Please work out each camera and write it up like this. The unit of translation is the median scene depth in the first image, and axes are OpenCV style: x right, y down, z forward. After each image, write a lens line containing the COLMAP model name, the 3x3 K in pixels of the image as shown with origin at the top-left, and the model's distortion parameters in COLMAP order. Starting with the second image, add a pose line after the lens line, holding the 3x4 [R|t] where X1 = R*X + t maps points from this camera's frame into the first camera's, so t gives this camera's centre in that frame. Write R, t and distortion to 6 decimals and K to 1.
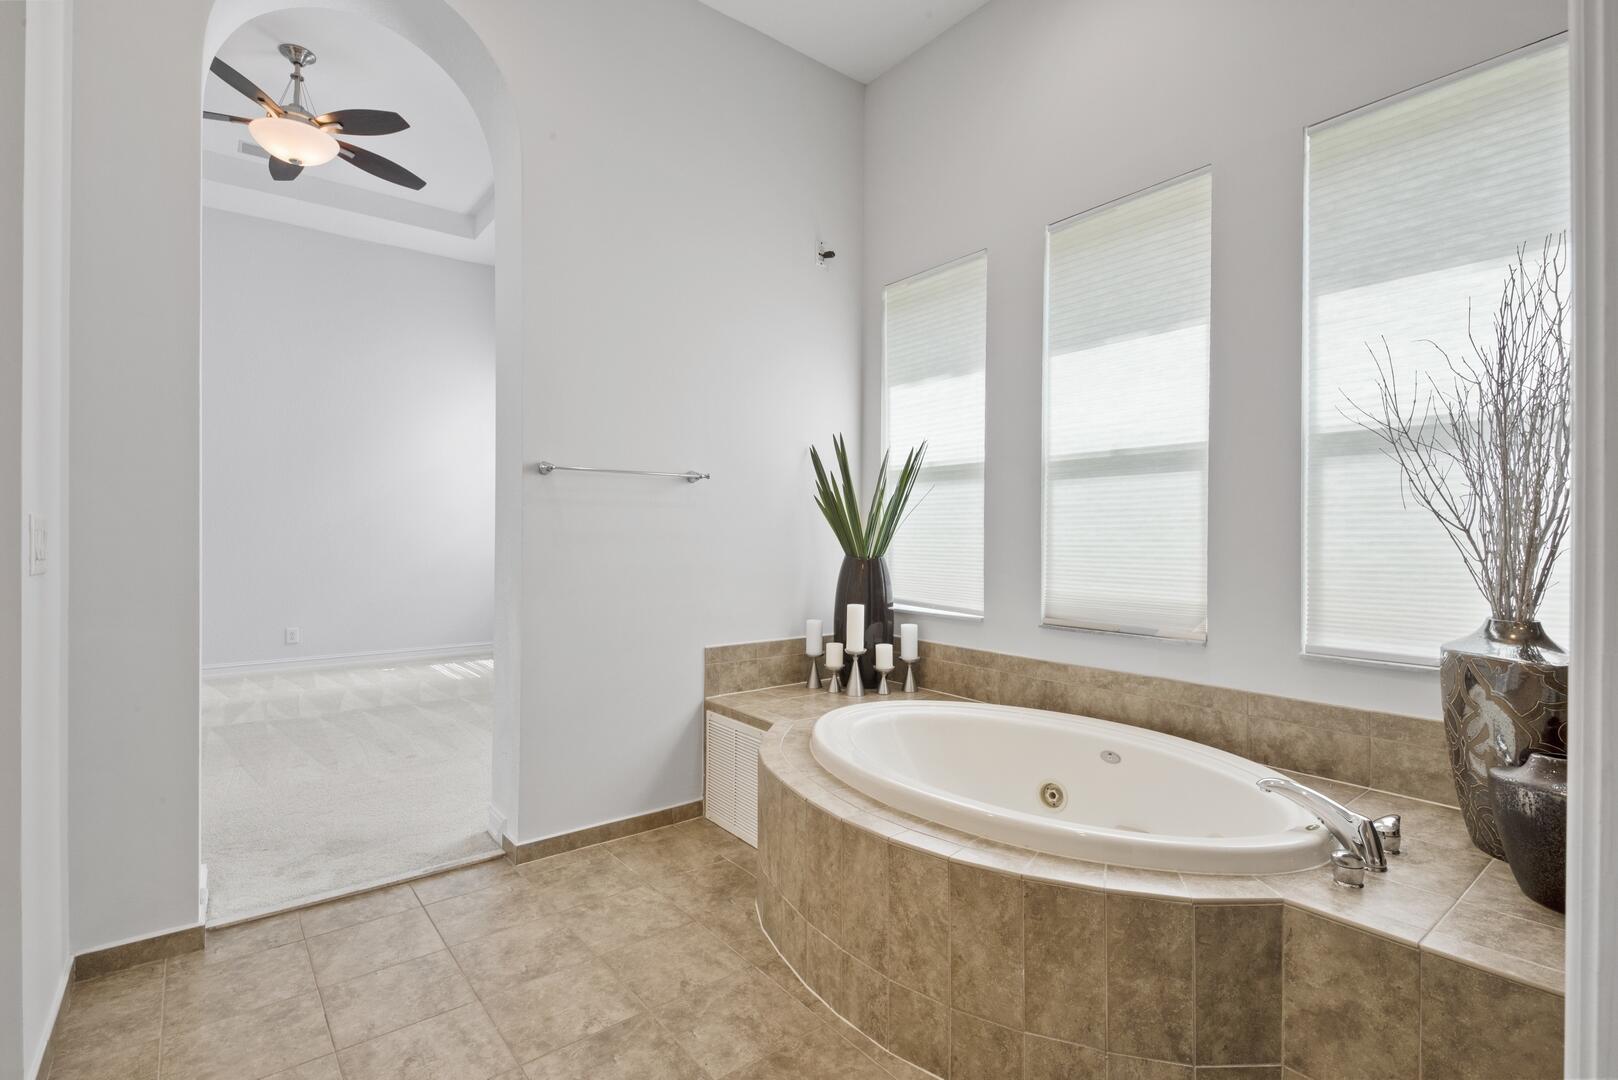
lens RADIAL K [[753.8, 0, 807.7], [0, 753.8, 513.5], [0, 0, 1]] dist [0.000384, -0.000205]
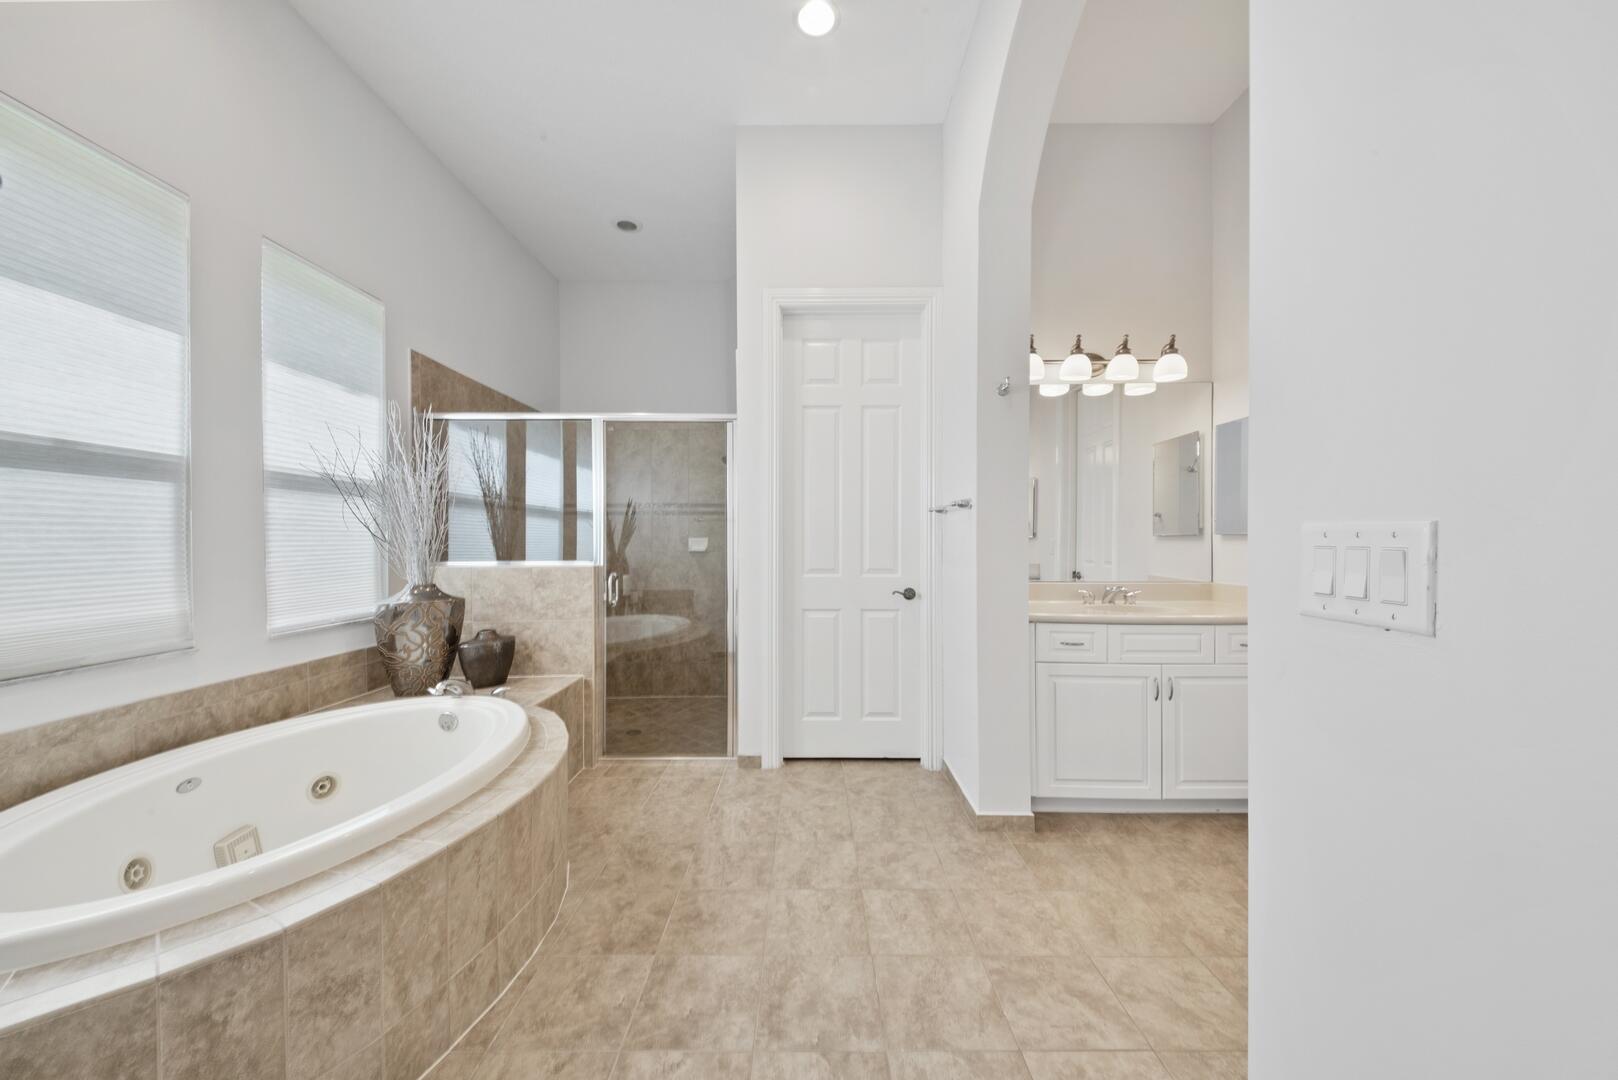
lens RADIAL K [[553.0, 0, 814.2], [0, 553.0, 542.6], [0, 0, 1]] dist [0.020631, -0.008788]
pose [[-0.784467, -0.006831, 0.620133, -0.690694], [-0.021189, 0.999651, -0.015794, 0.019230], [-0.619809, -0.025530, -0.784337, 1.170382]]
